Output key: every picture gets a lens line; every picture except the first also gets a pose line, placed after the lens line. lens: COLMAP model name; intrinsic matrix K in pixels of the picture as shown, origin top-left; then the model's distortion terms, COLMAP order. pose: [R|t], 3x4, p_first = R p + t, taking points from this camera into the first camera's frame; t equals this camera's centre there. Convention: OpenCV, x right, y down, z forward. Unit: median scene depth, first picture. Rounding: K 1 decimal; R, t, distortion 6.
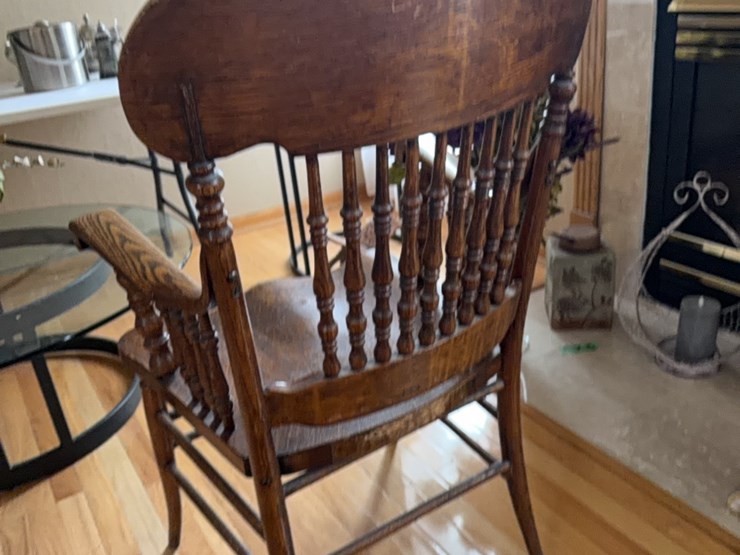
lens RADIAL K [[710.3, 0, 364.0], [0, 710.3, 284.0], [0, 0, 1]] dist [0.041767, 0.000000]
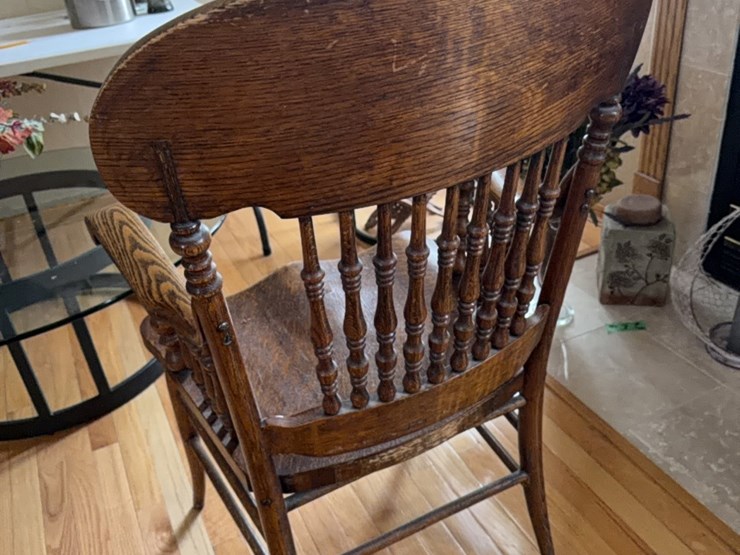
lens RADIAL K [[710.3, 0, 372.2], [0, 710.3, 278.4], [0, 0, 1]] dist [0.041767, 0.000000]
pose [[0.995128, 0.061737, -0.076866, 0.063417], [-0.051716, 0.990662, 0.126148, -0.155154], [0.083936, -0.121558, 0.989029, 0.059417]]
